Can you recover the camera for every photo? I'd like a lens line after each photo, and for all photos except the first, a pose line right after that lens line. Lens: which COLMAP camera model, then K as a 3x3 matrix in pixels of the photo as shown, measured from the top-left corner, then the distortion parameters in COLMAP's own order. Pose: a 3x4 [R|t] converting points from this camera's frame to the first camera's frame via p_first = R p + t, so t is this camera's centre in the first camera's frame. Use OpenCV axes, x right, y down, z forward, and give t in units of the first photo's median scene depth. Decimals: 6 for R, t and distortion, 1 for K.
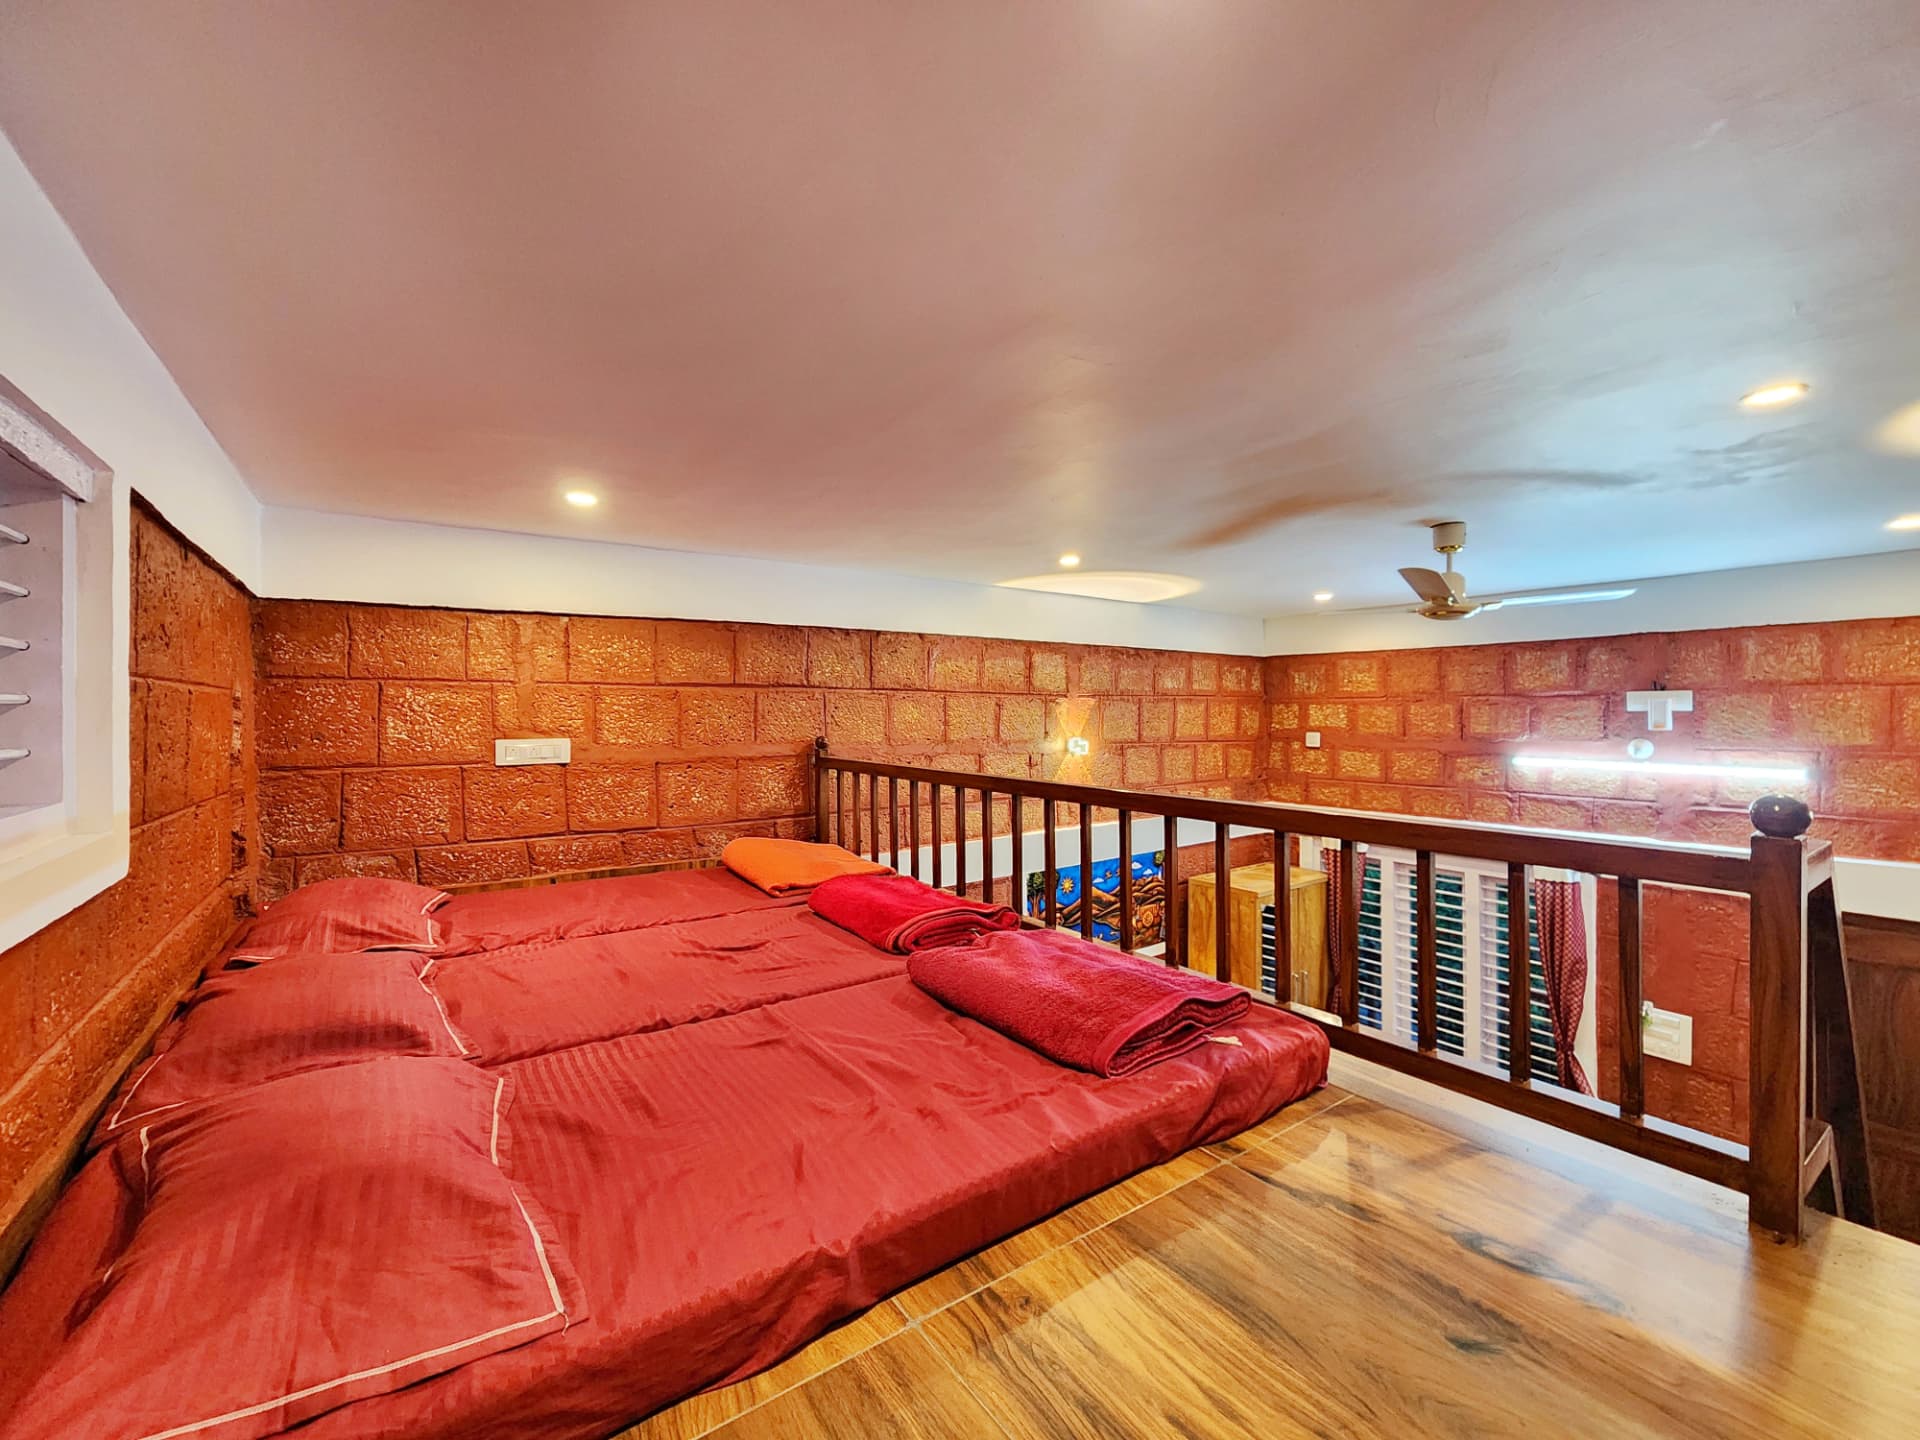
lens RADIAL K [[783.6, 0, 957.4], [0, 783.6, 711.0], [0, 0, 1]] dist [-0.002671, -0.000874]
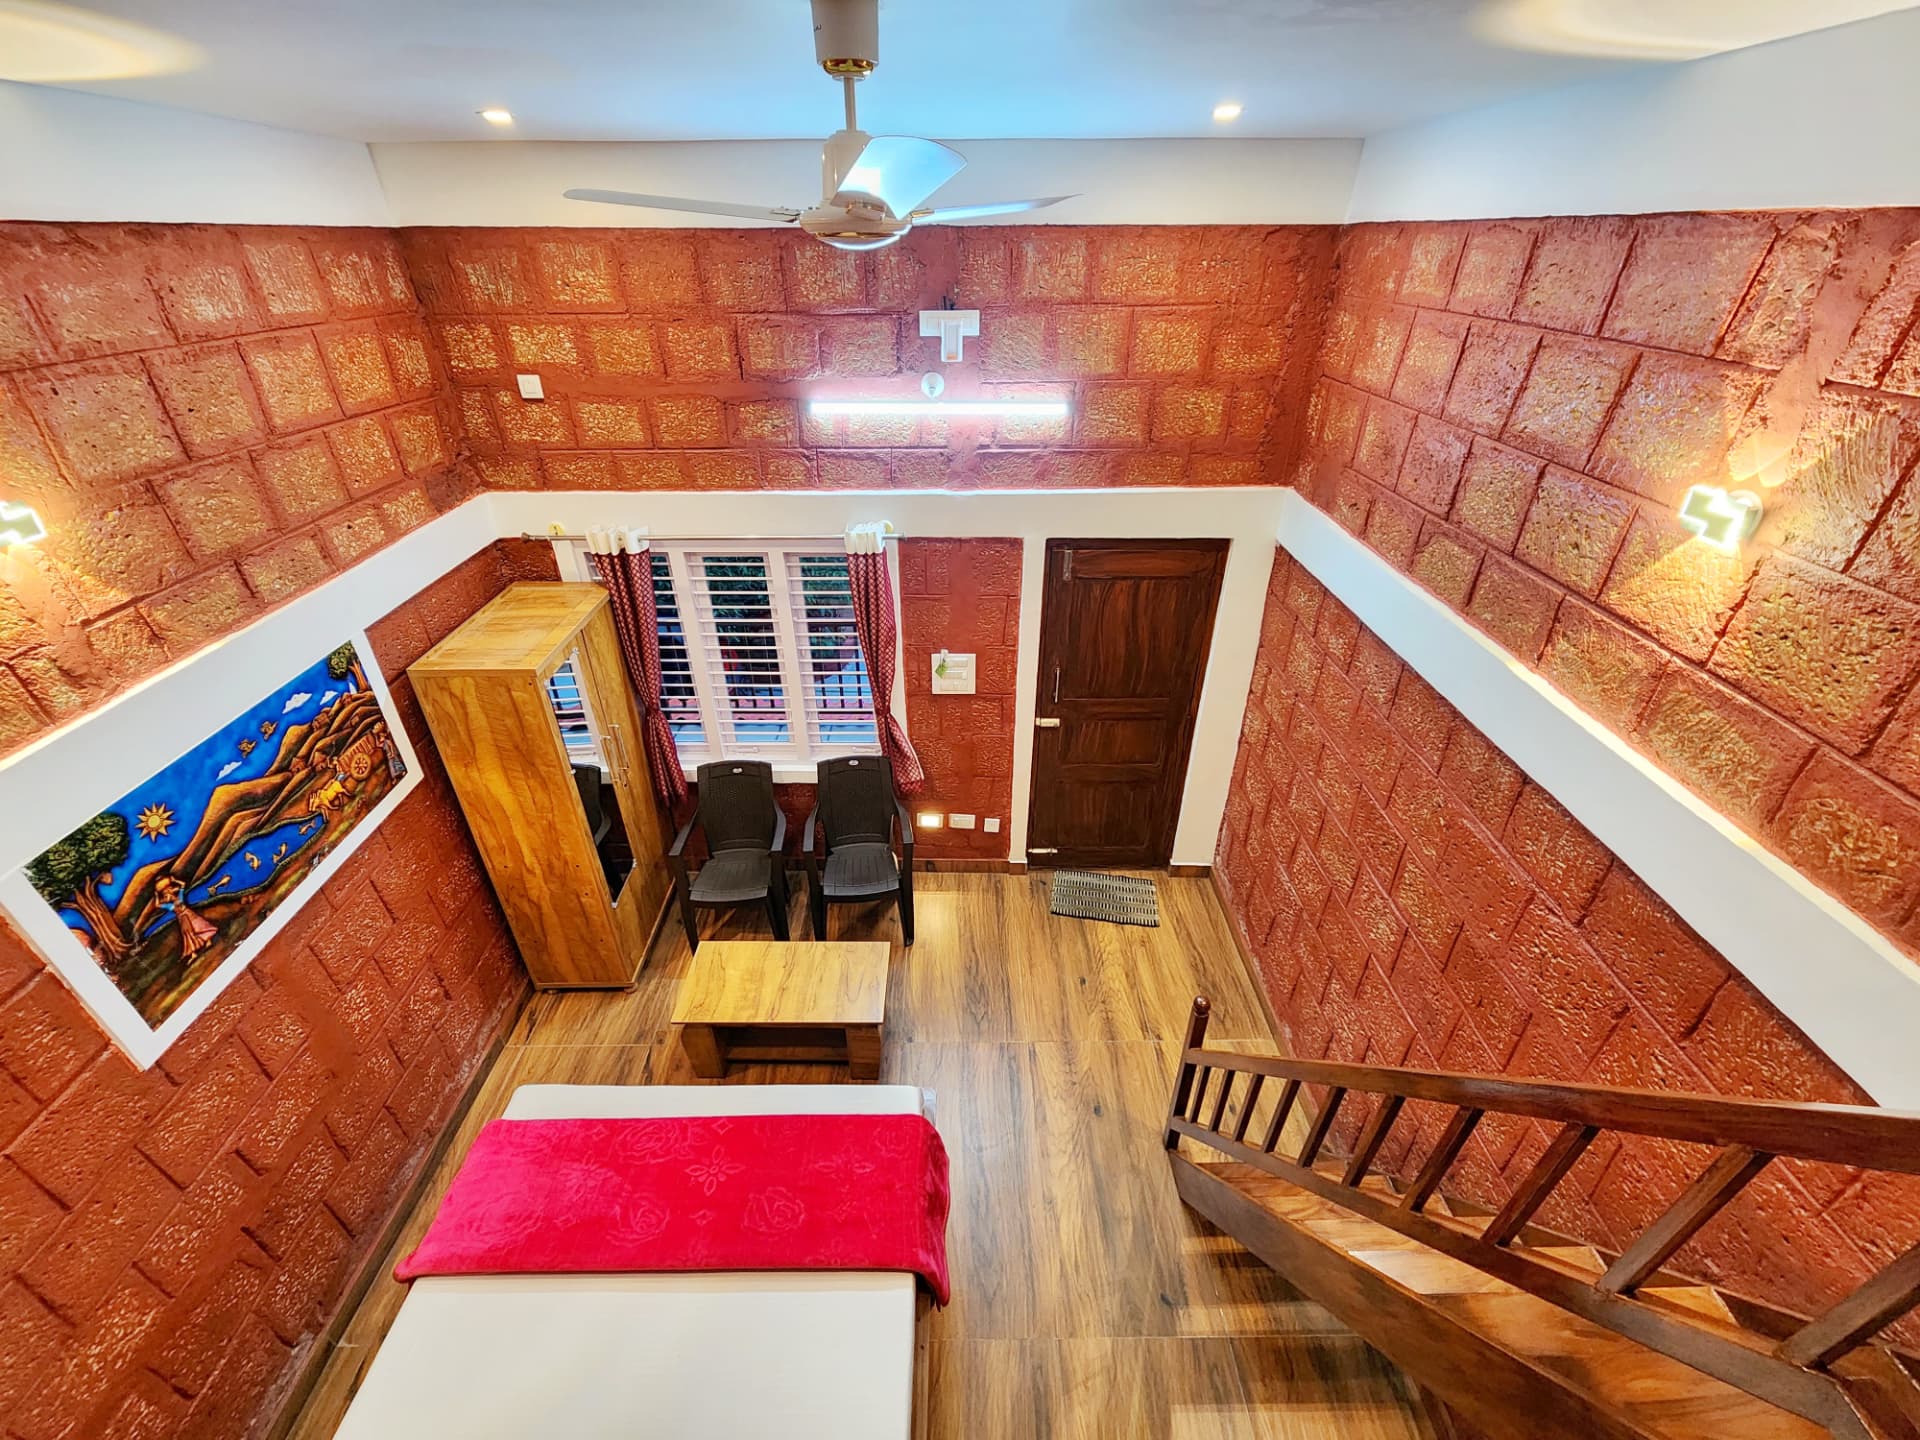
lens RADIAL K [[783.6, 0, 952.3], [0, 783.6, 717.3], [0, 0, 1]] dist [-0.002671, -0.000874]
pose [[0.583021, -0.423969, 0.693063, 0.116459], [0.002727, 0.854062, 0.520163, -0.073517], [-0.812453, -0.301376, 0.499092, 0.376815]]
